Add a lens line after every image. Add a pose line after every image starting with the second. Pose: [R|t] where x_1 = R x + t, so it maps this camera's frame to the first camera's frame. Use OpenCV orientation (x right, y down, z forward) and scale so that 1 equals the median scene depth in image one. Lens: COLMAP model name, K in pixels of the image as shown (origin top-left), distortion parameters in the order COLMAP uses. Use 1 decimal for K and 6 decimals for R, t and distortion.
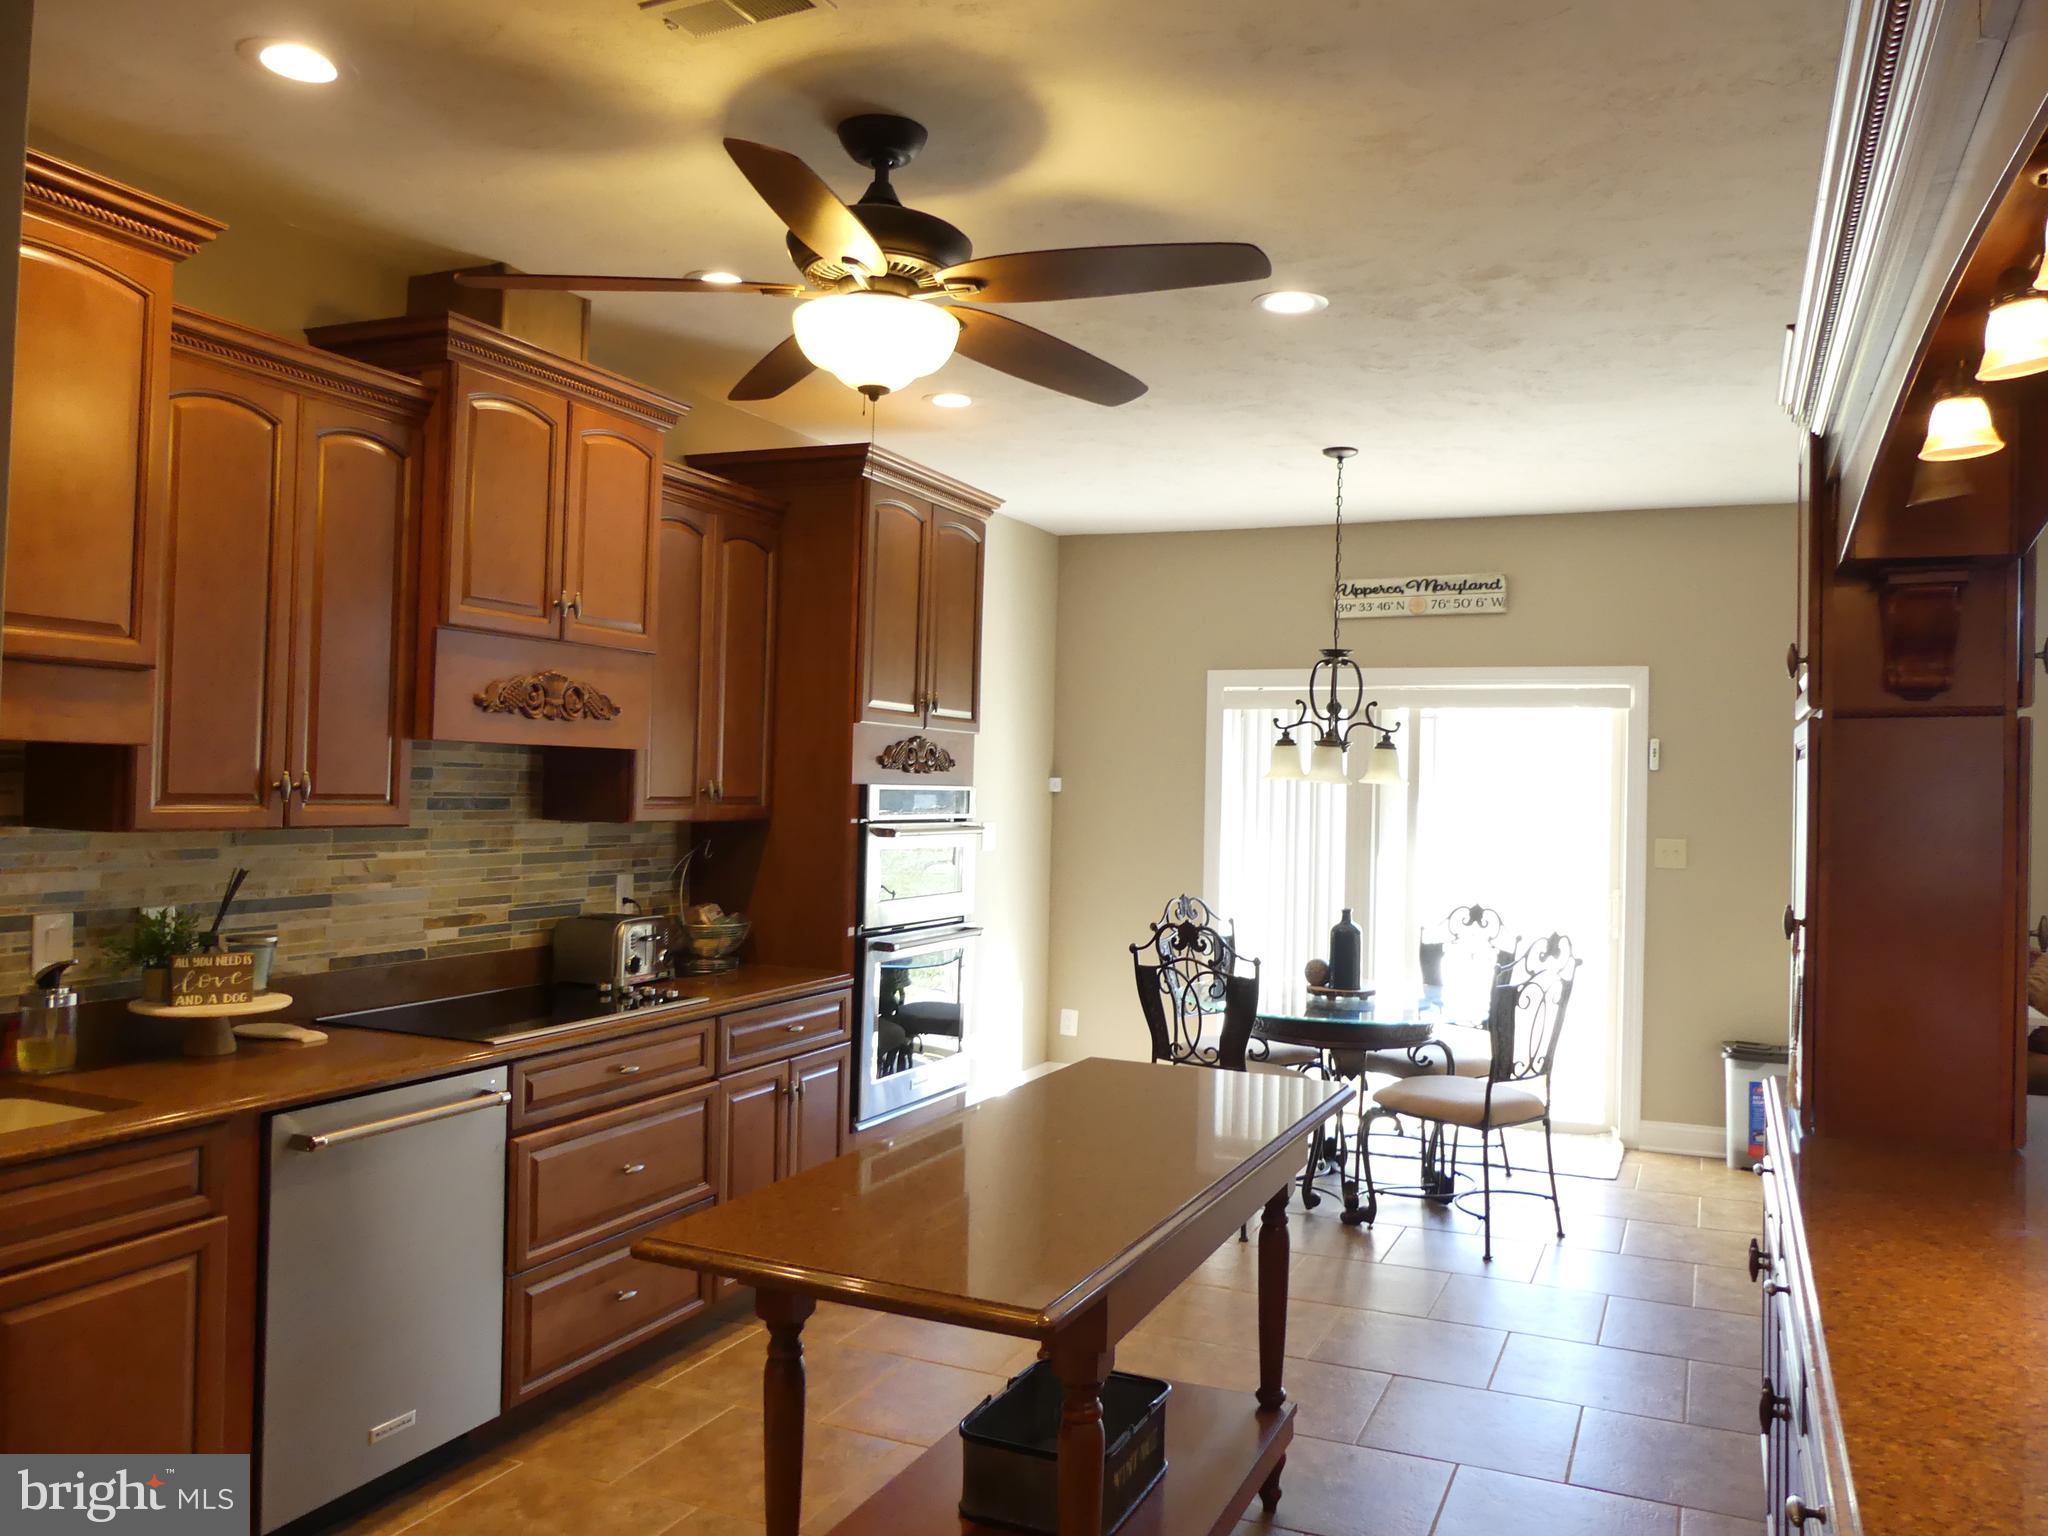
lens RADIAL K [[1530.8, 0, 1023.5], [0, 1530.8, 761.9], [0, 0, 1]] dist [-0.055497, 0.042446]
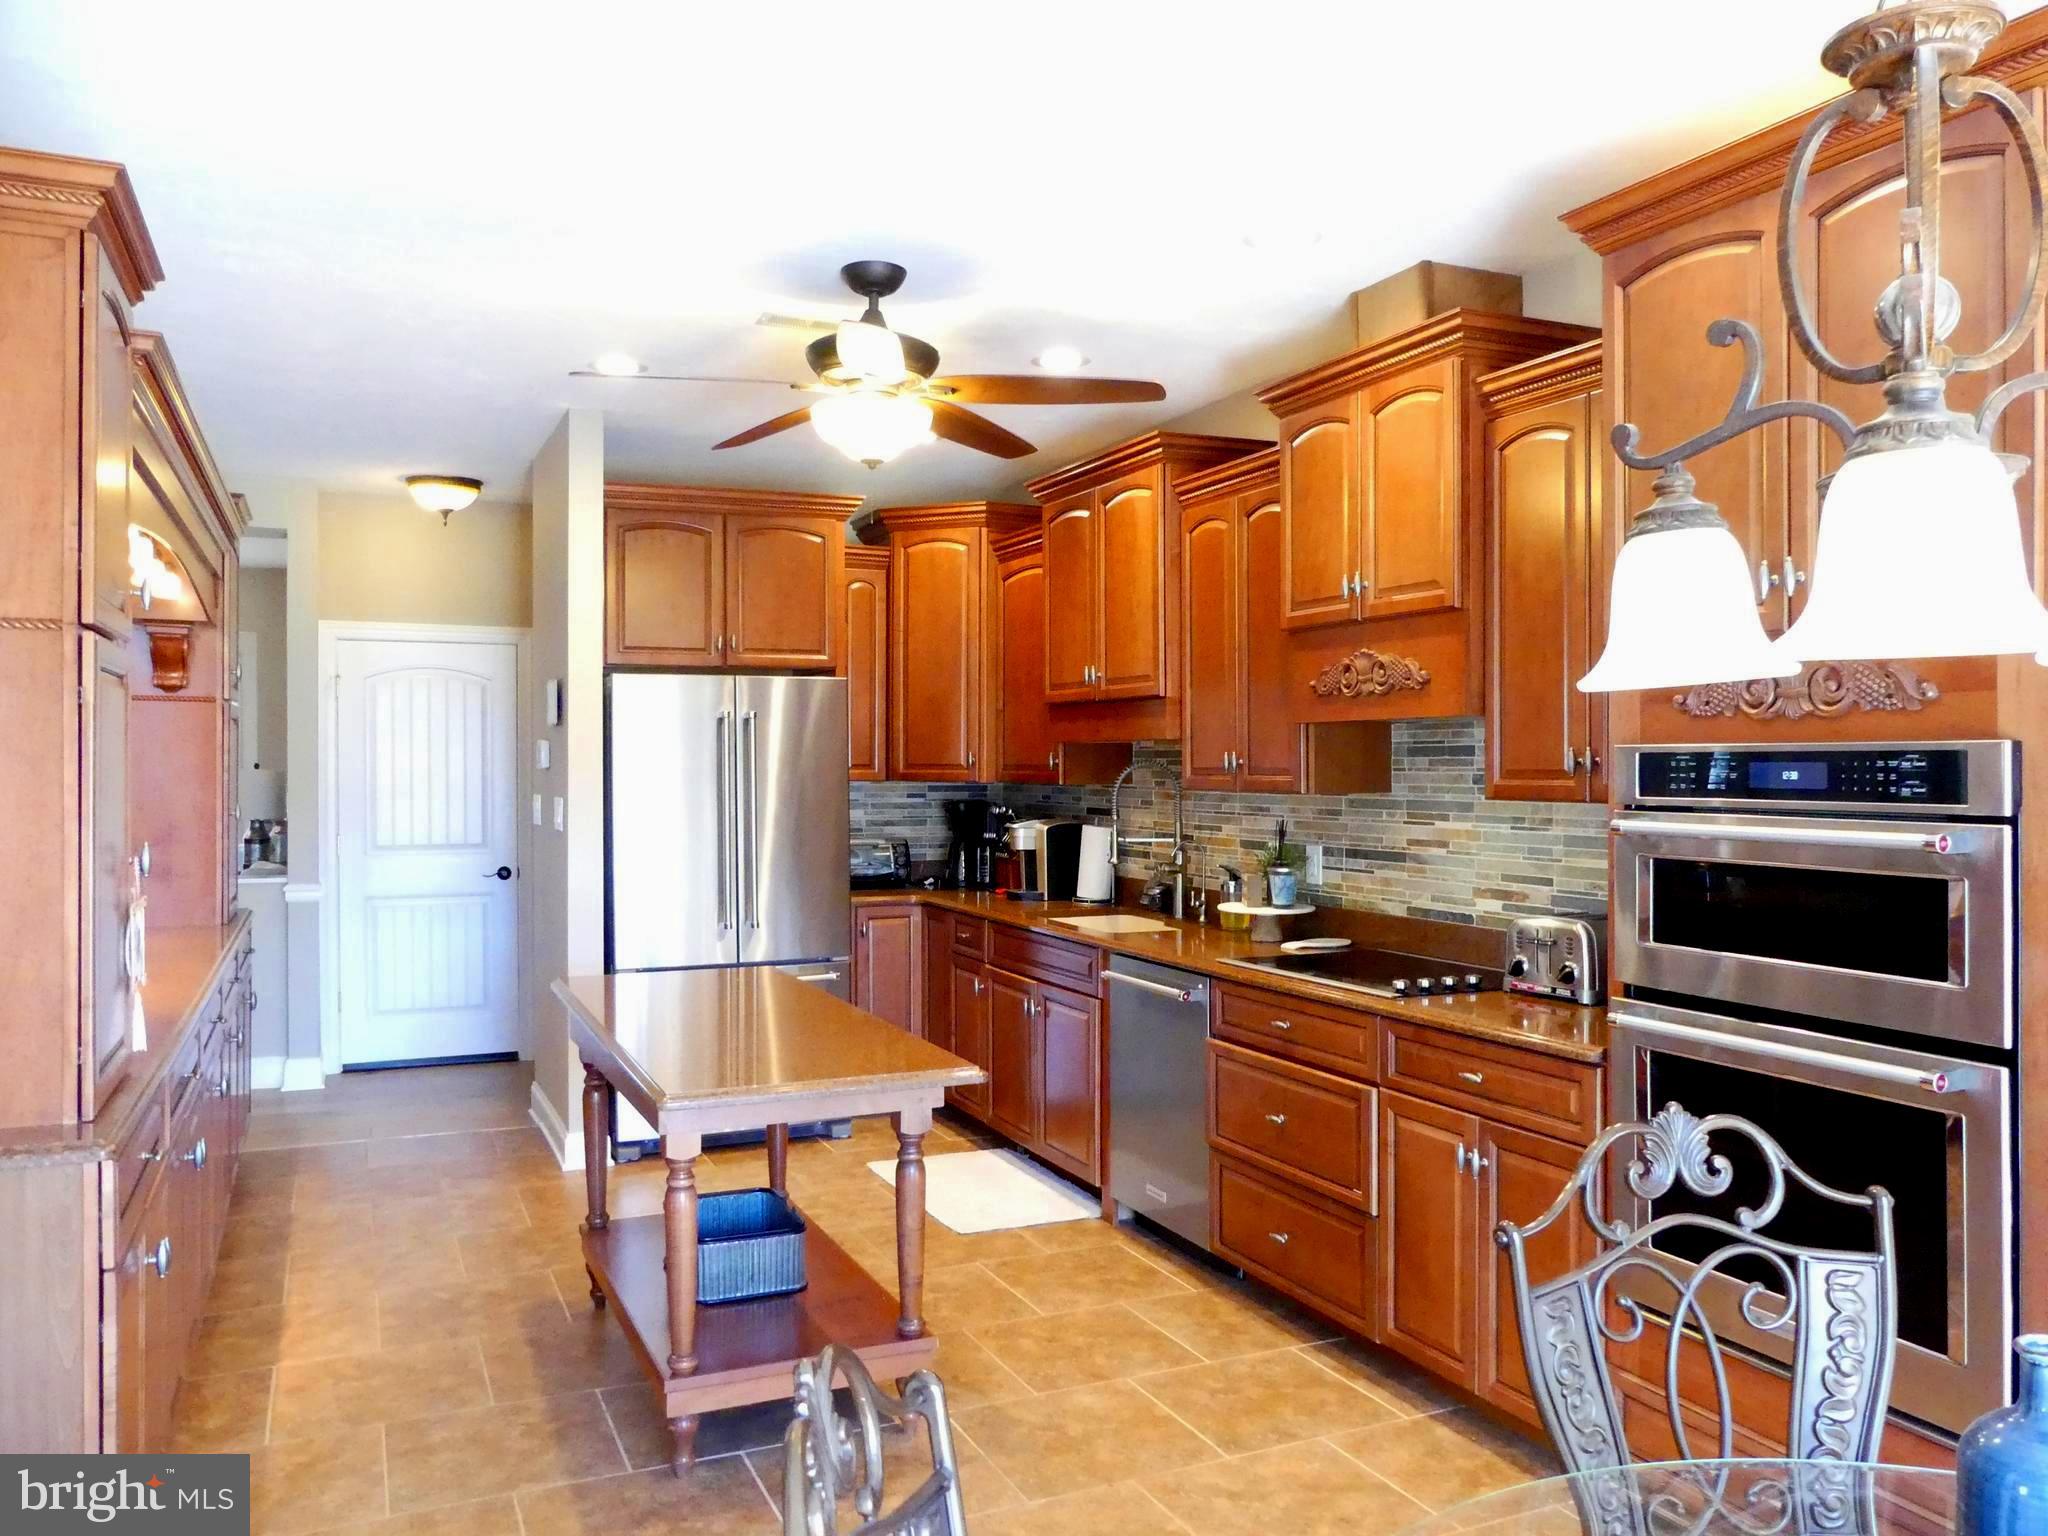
lens RADIAL K [[1530.8, 0, 1022.3], [0, 1530.8, 767.3], [0, 0, 1]] dist [-0.055497, 0.042446]
pose [[-0.664489, -0.022641, -0.746955, 0.619821], [-0.005083, 0.999655, -0.025778, 0.048620], [0.747281, -0.013333, -0.664375, 1.481526]]
